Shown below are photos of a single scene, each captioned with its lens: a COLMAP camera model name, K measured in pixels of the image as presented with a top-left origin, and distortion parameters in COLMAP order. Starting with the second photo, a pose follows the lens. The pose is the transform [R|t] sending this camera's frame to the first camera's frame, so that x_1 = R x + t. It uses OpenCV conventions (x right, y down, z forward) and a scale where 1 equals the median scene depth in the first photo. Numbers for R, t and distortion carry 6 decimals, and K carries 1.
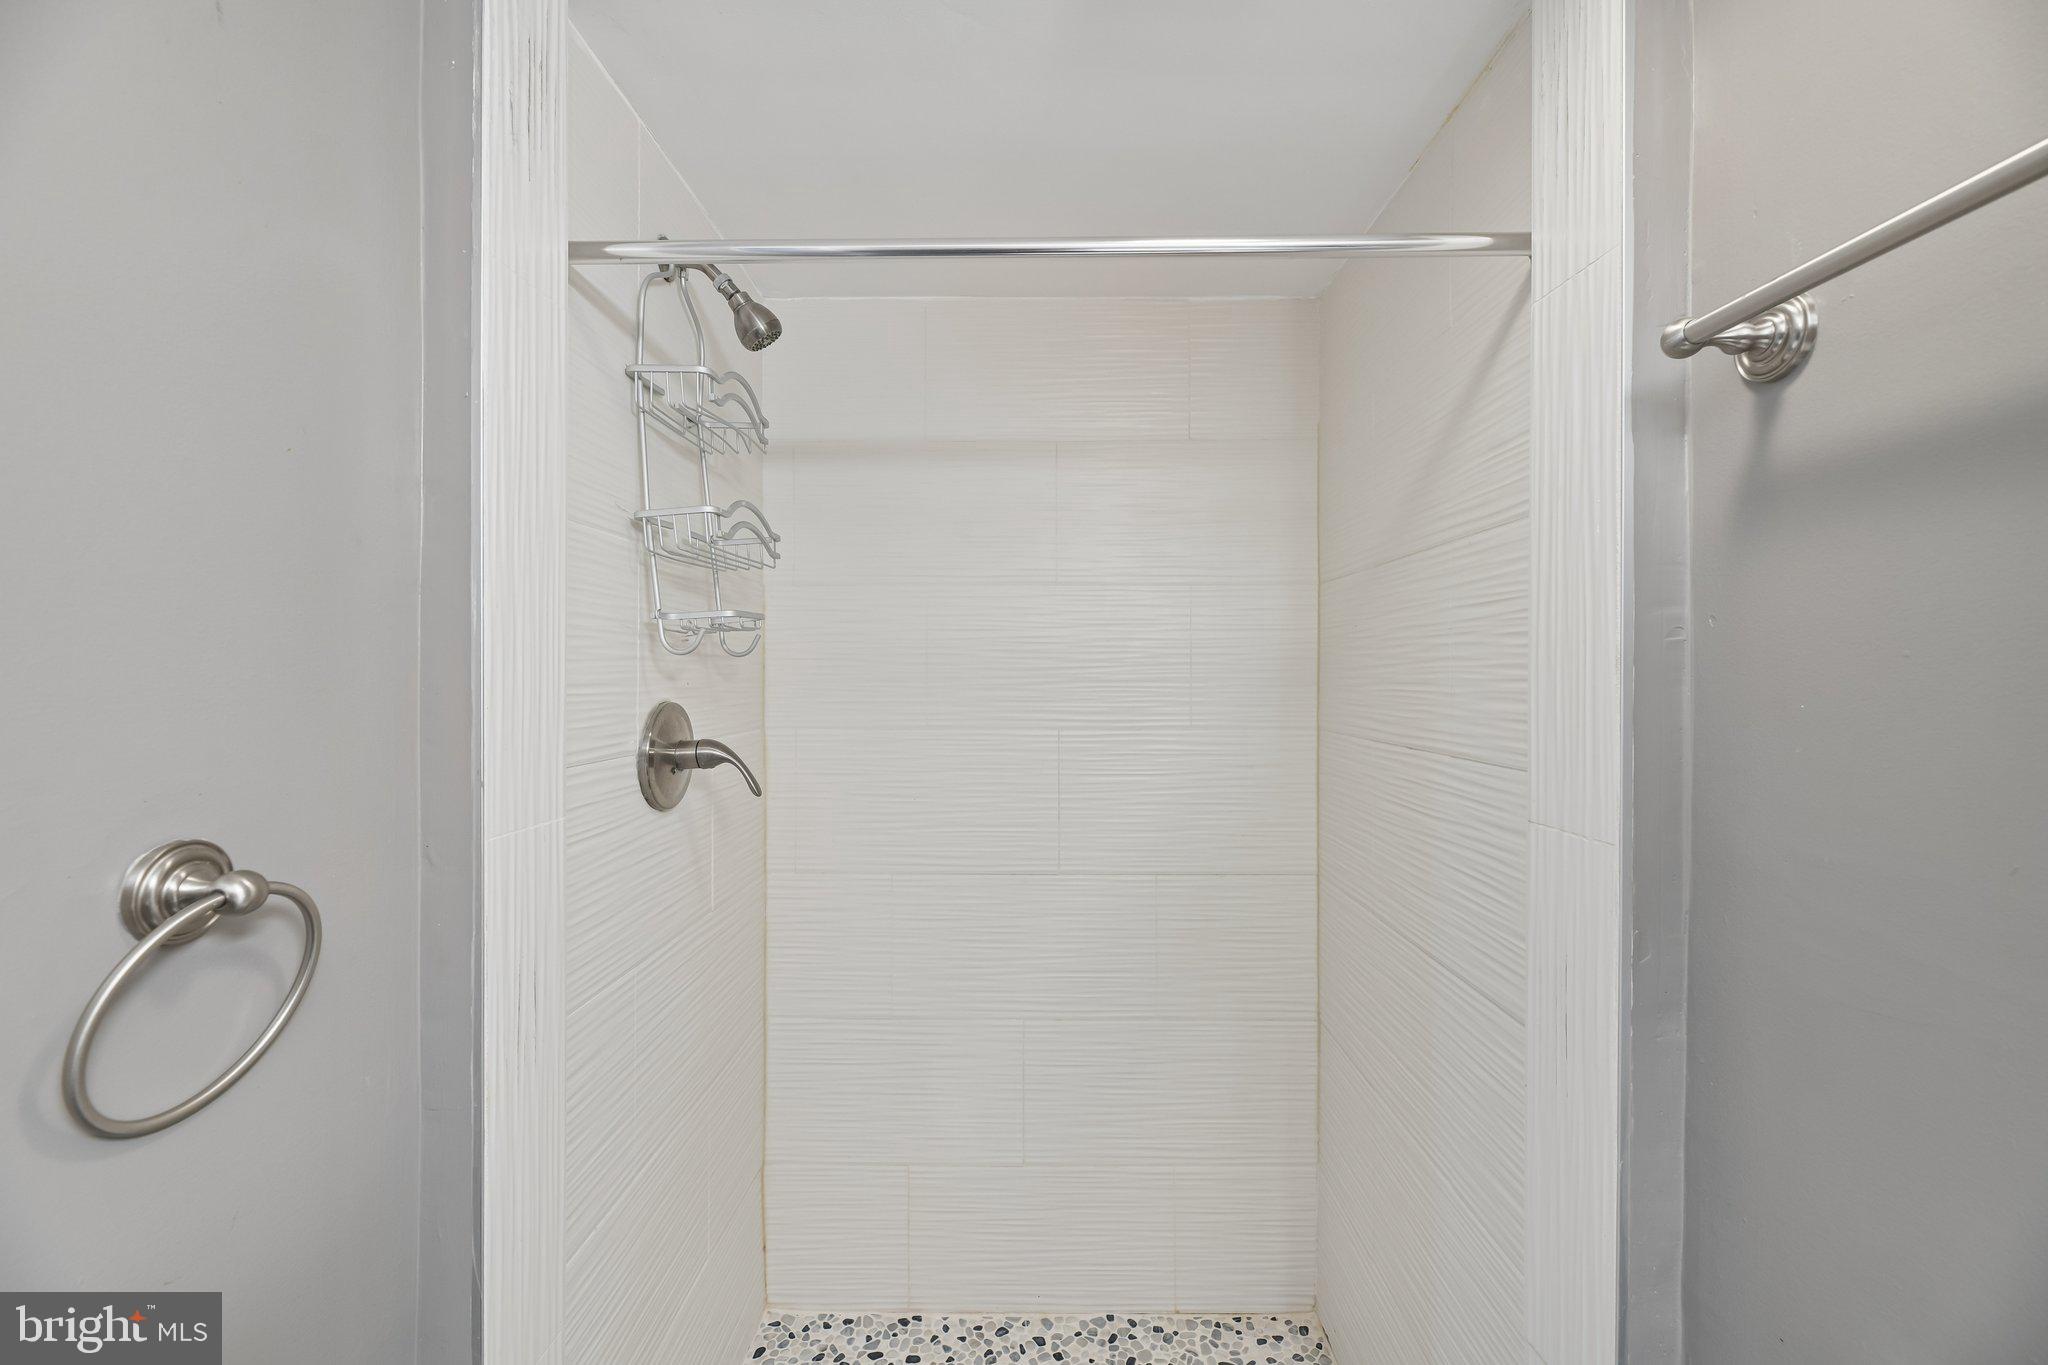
lens RADIAL K [[823.7, 0, 1028.5], [0, 823.7, 668.1], [0, 0, 1]] dist [0.014916, -0.005499]
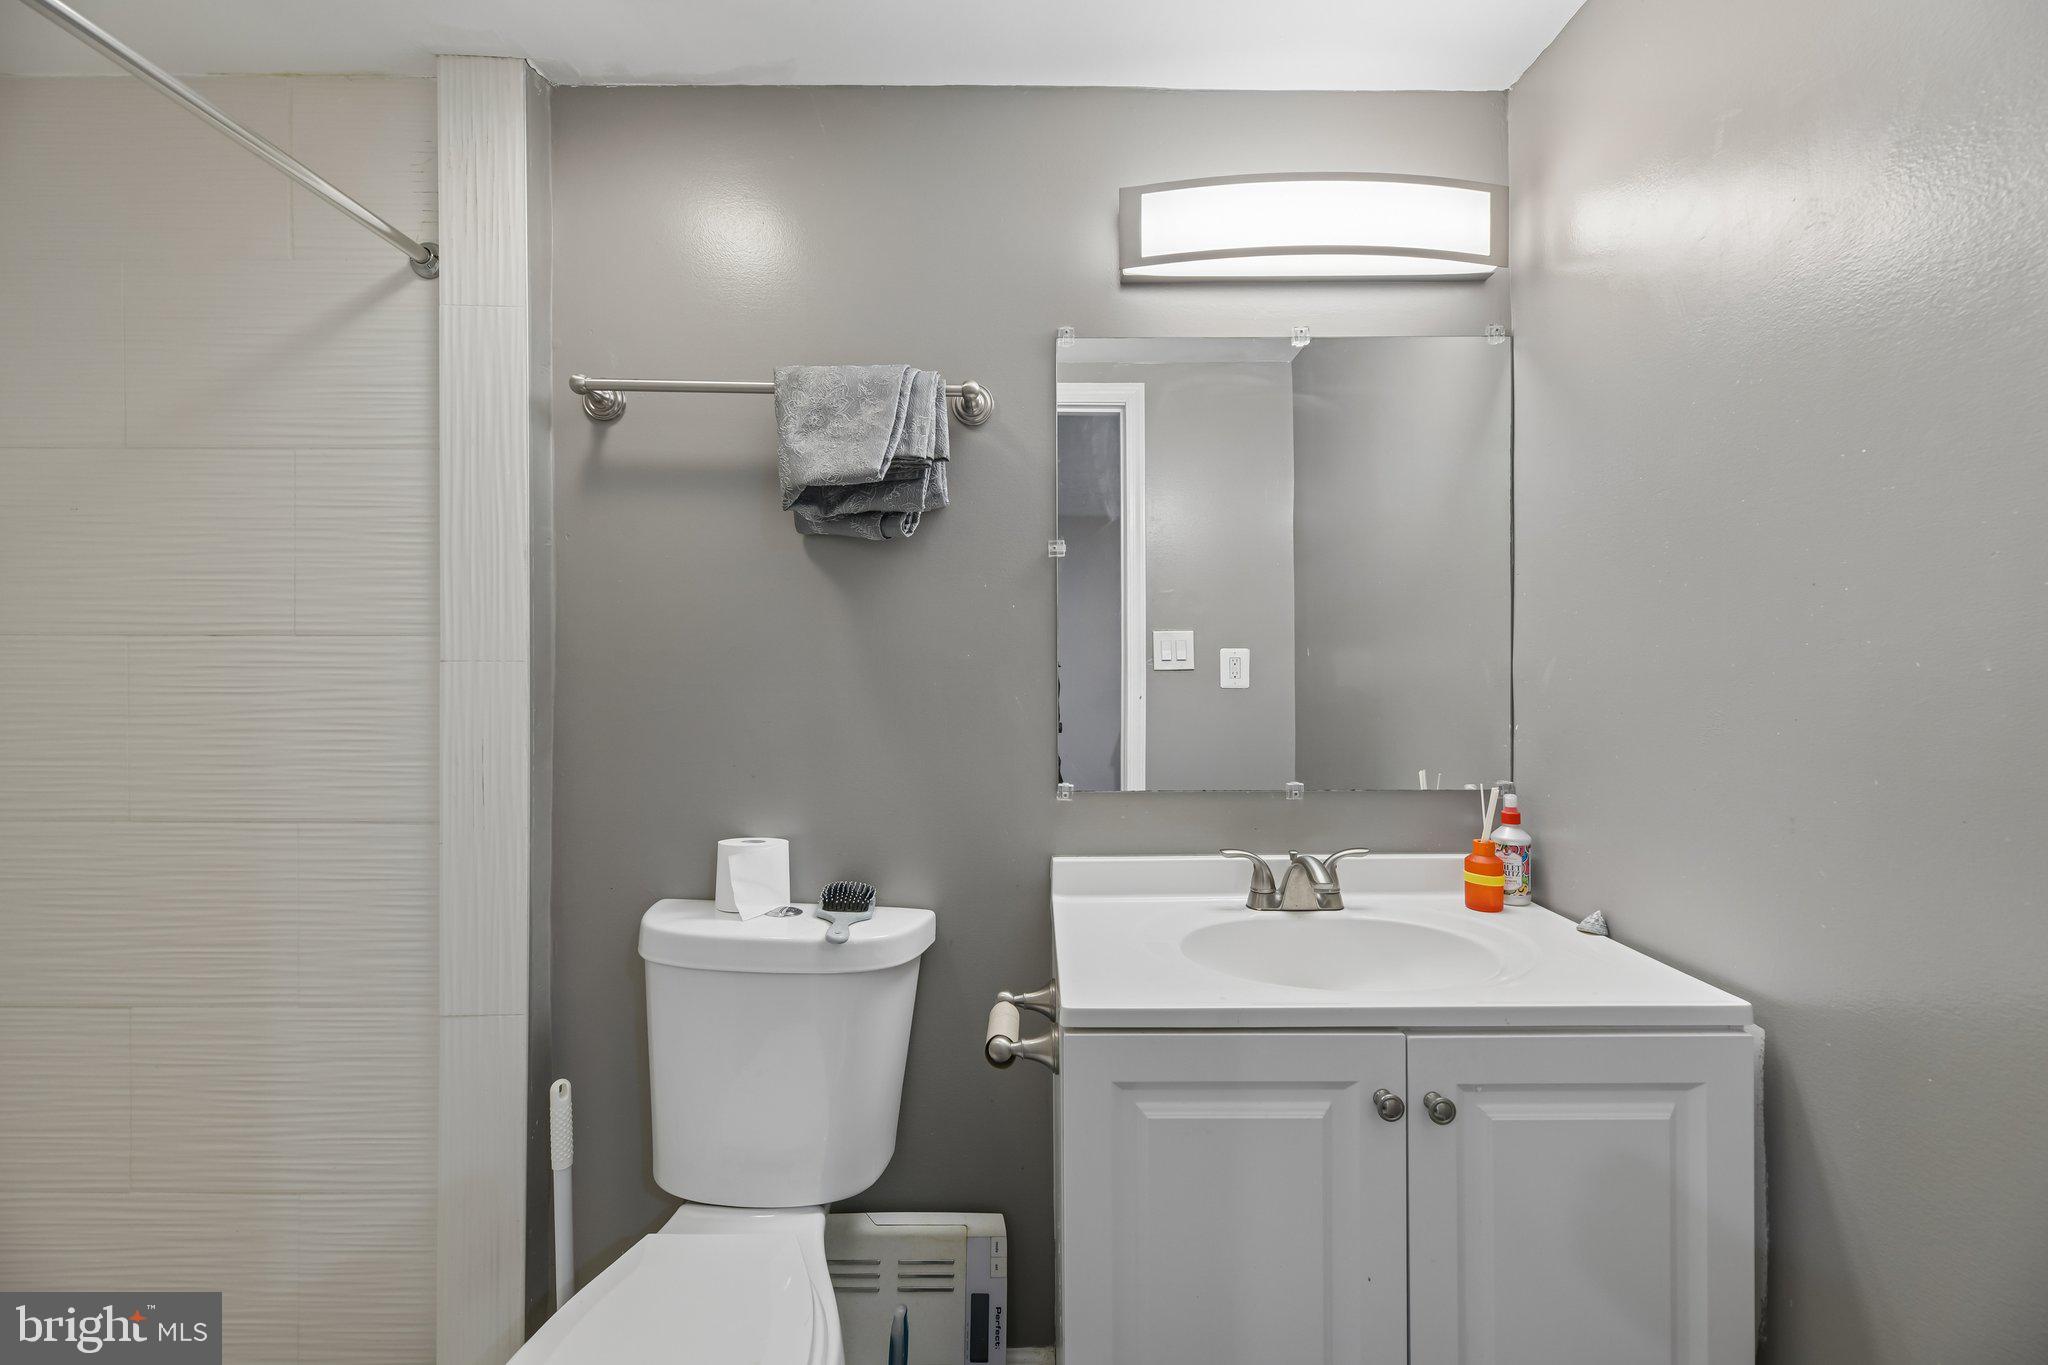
lens RADIAL K [[828.7, 0, 1034.3], [0, 828.7, 677.7], [0, 0, 1]] dist [0.009958, -0.000743]
pose [[-0.032136, 0.000138, 0.999484, -1.036598], [0.001076, 0.999999, -0.000103, 0.251272], [-0.999483, 0.001072, -0.032136, 0.013511]]
